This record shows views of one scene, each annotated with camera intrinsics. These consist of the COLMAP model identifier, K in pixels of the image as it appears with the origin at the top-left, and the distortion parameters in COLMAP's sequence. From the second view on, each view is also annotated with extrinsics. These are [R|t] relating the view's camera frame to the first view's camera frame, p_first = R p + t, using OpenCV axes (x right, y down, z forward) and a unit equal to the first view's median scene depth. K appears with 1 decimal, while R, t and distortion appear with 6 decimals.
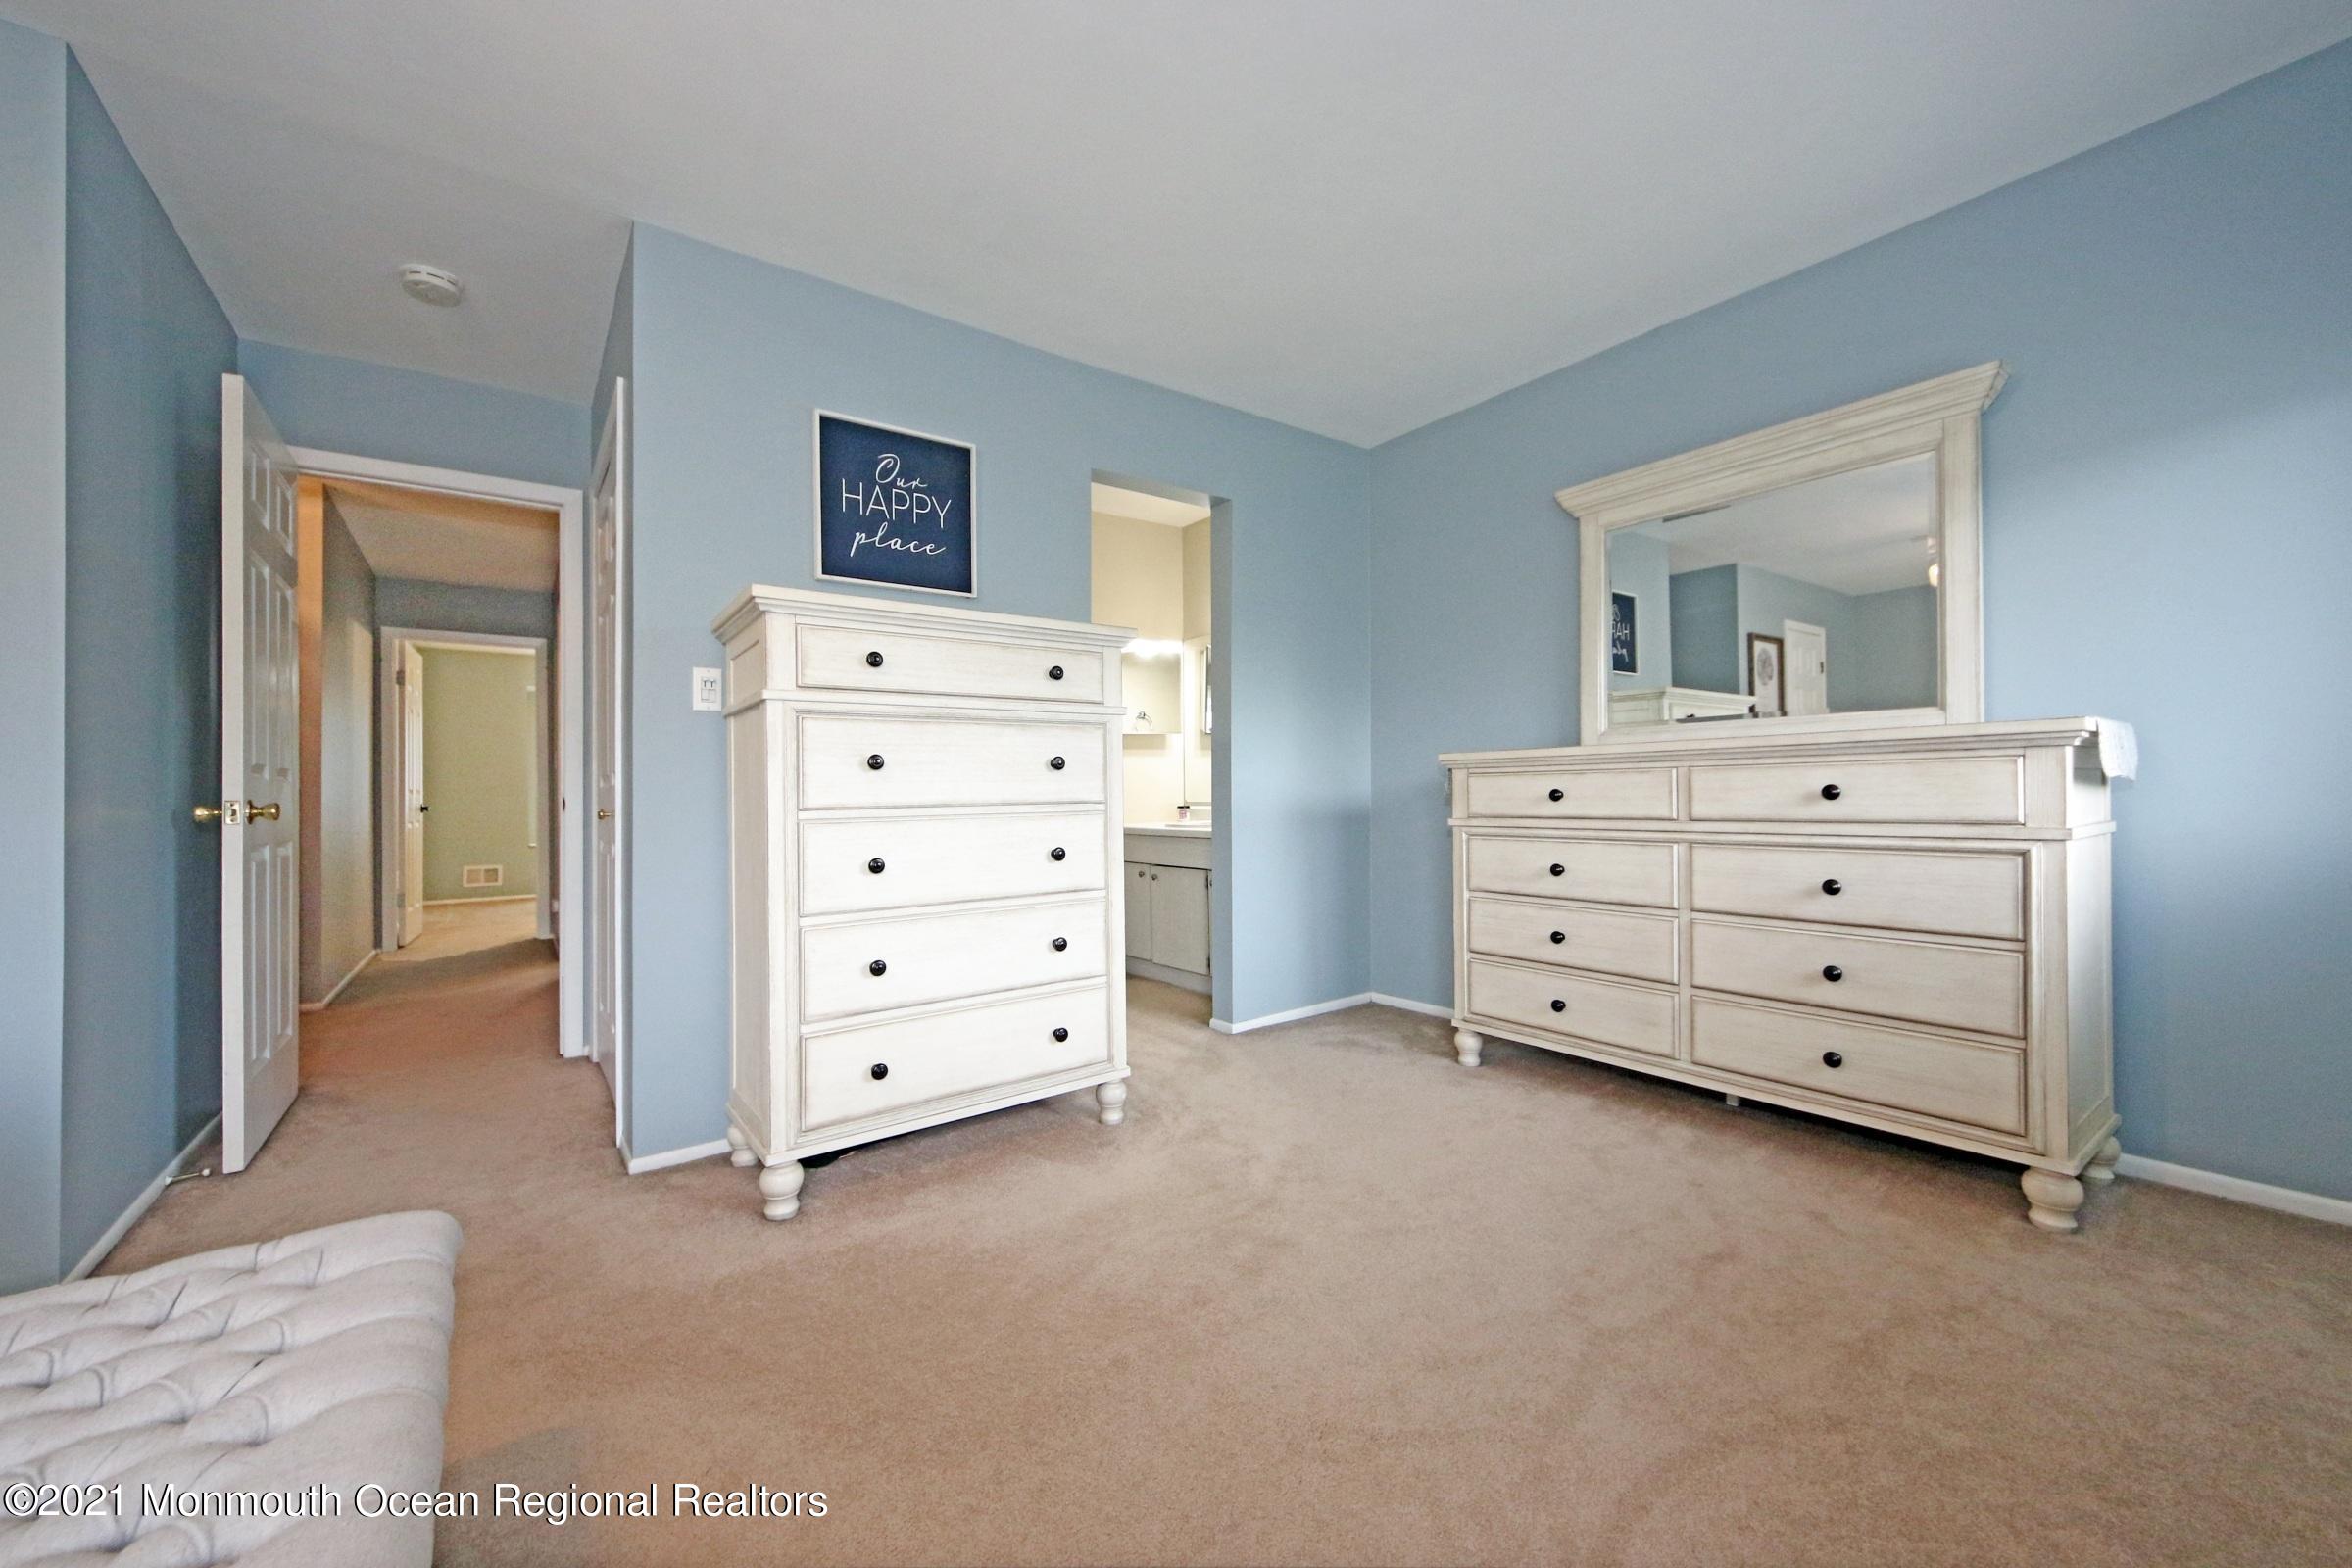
lens RADIAL K [[888.9, 0, 1176.8], [0, 888.9, 779.0], [0, 0, 1]] dist [-0.006414, -0.001010]
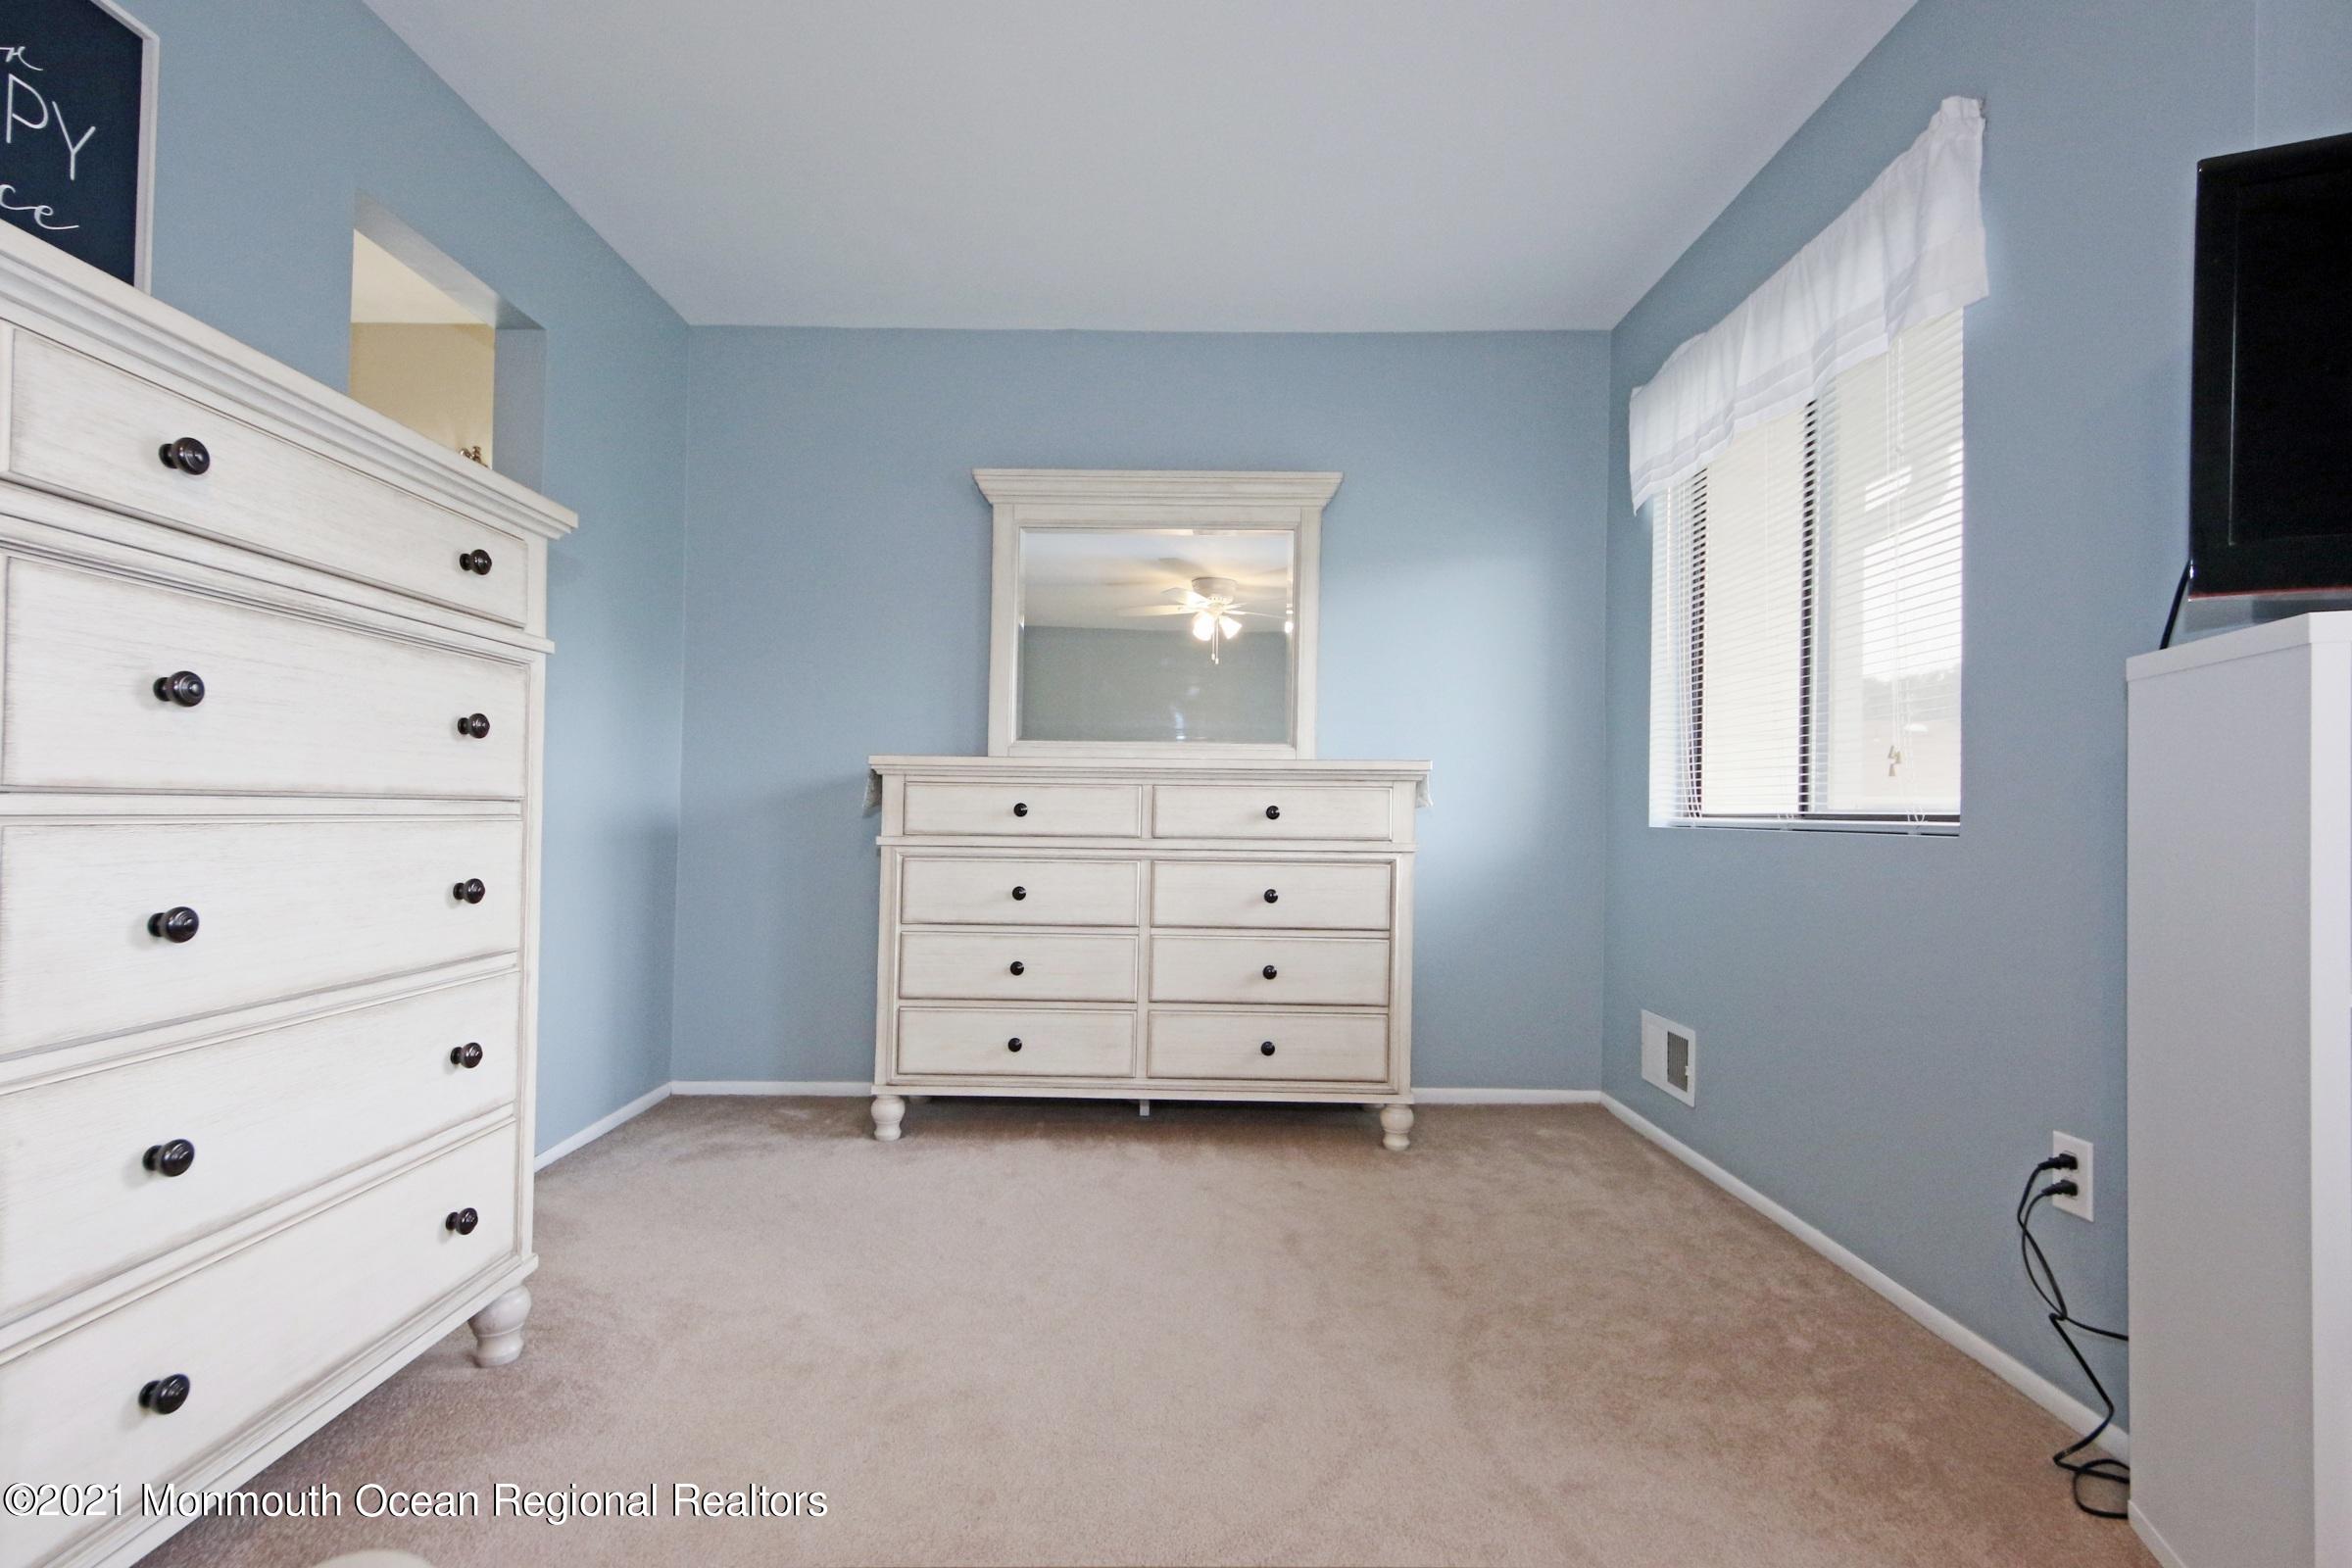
lens RADIAL K [[1083.9, 0, 1178.7], [0, 1083.9, 798.5], [0, 0, 1]] dist [0.004935, -0.003415]
pose [[0.594530, 0.034941, 0.803314, -0.398736], [-0.031507, 0.999300, -0.020148, 0.026065], [-0.803456, -0.013332, 0.595215, 0.241696]]
